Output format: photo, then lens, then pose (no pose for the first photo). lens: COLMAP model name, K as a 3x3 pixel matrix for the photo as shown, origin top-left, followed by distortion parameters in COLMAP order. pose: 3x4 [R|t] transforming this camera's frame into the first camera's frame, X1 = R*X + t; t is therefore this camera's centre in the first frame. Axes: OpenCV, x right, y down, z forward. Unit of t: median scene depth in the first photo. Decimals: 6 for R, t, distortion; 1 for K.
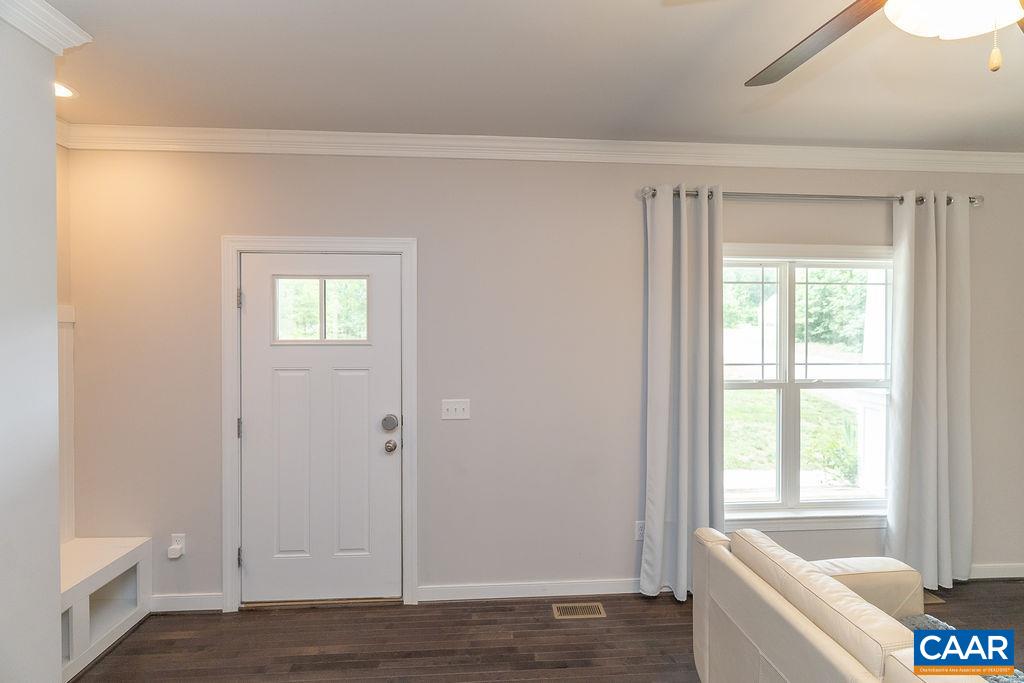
lens RADIAL K [[459.3, 0, 509.7], [0, 459.3, 337.2], [0, 0, 1]] dist [-0.001869, 0.000295]
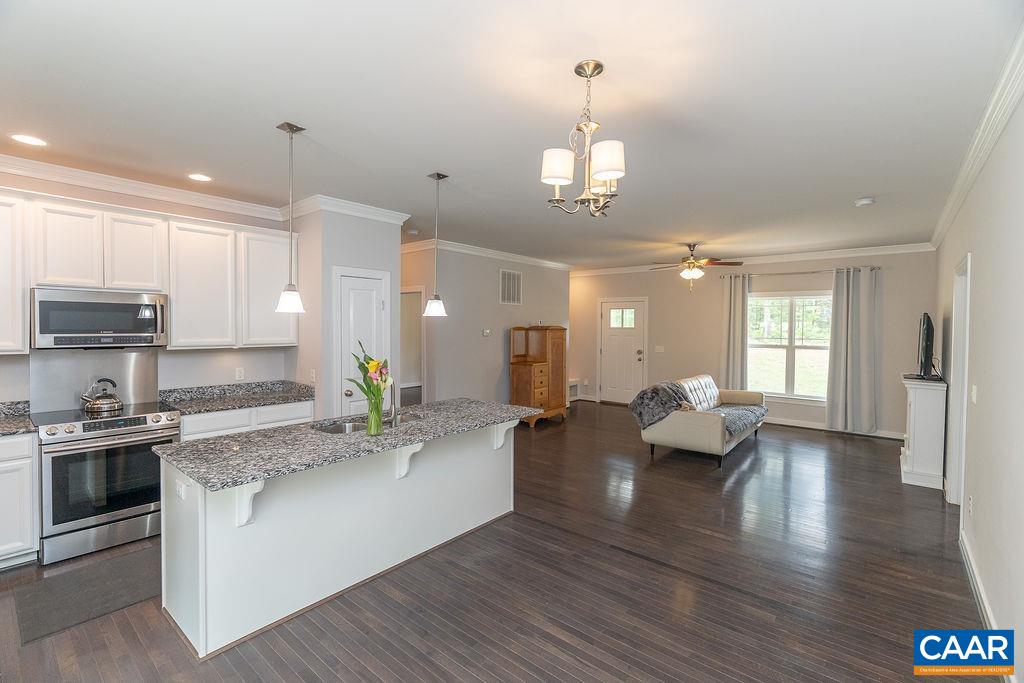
lens RADIAL K [[462.8, 0, 512.9], [0, 462.8, 336.9], [0, 0, 1]] dist [-0.001039, 0.000636]
pose [[0.722559, 0.021939, -0.690961, 1.315874], [-0.012419, 0.999747, 0.018757, 0.021862], [0.691197, -0.004973, 0.722649, -1.947387]]
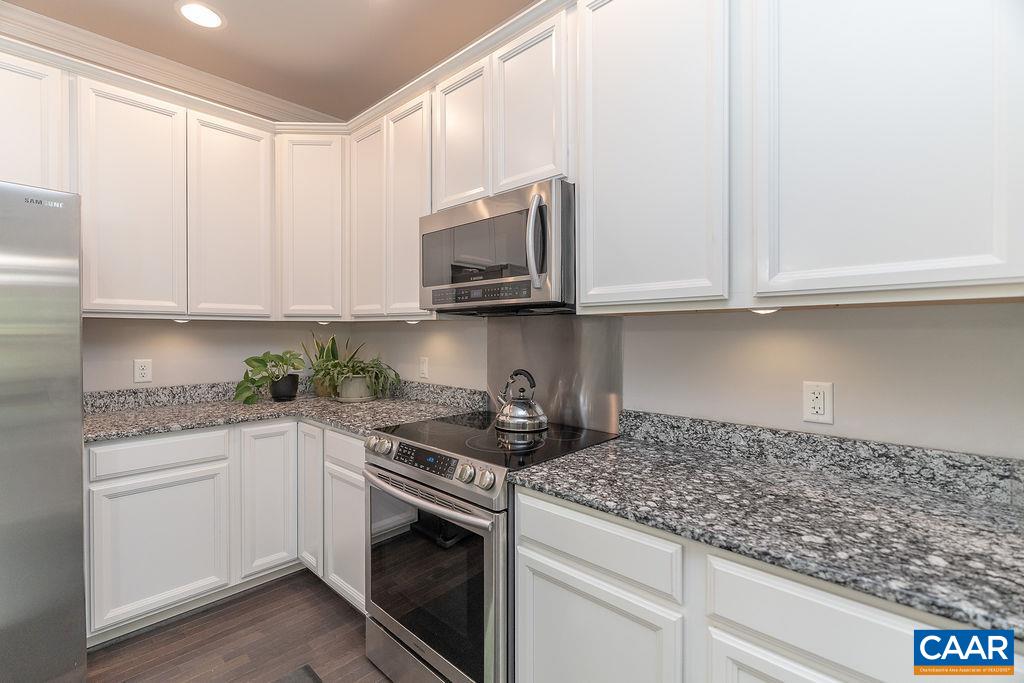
lens RADIAL K [[459.3, 0, 509.7], [0, 459.3, 337.2], [0, 0, 1]] dist [-0.001869, 0.000295]
pose [[-0.734554, 0.007408, -0.678509, 0.109876], [-0.002537, 0.999903, 0.013663, 0.116706], [0.678545, 0.011758, -0.734465, -1.321324]]
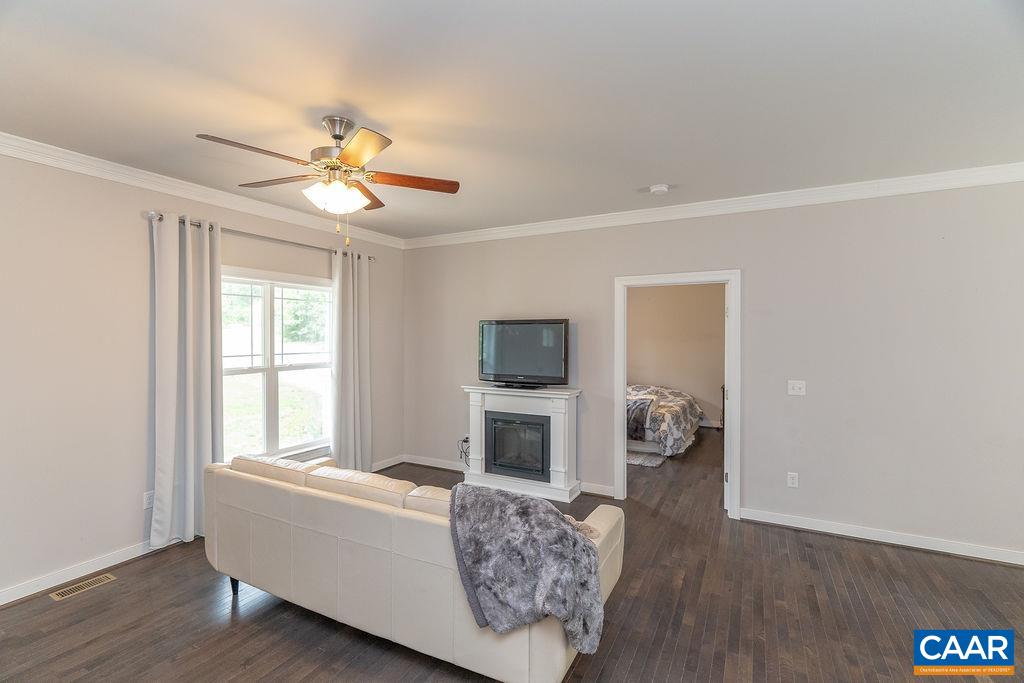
lens RADIAL K [[467.2, 0, 511.5], [0, 467.2, 337.0], [0, 0, 1]] dist [-0.004852, 0.005118]
pose [[0.534763, -0.005643, 0.844984, -0.227914], [0.006895, 0.999974, 0.002315, 0.005733], [-0.844974, 0.004588, 0.534787, -0.430228]]
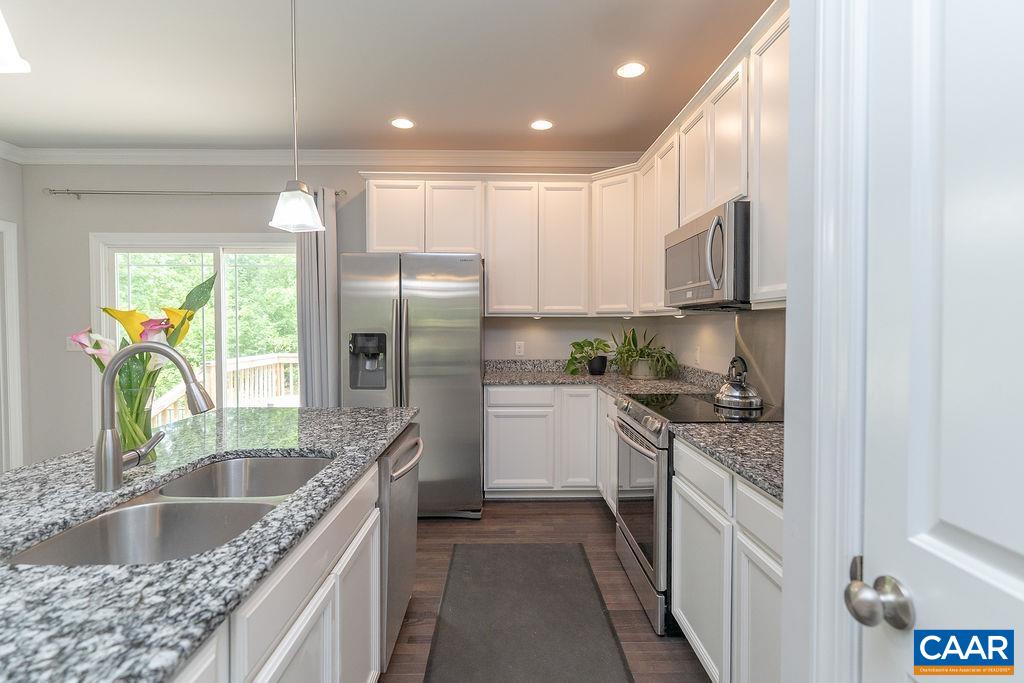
lens RADIAL K [[485.5, 0, 507.3], [0, 485.5, 337.1], [0, 0, 1]] dist [-0.001278, 0.000585]
pose [[-0.998559, 0.000004, 0.053659, -0.009550], [0.001544, 0.999588, 0.028653, 0.115514], [-0.053637, 0.028695, -0.998148, -0.951874]]
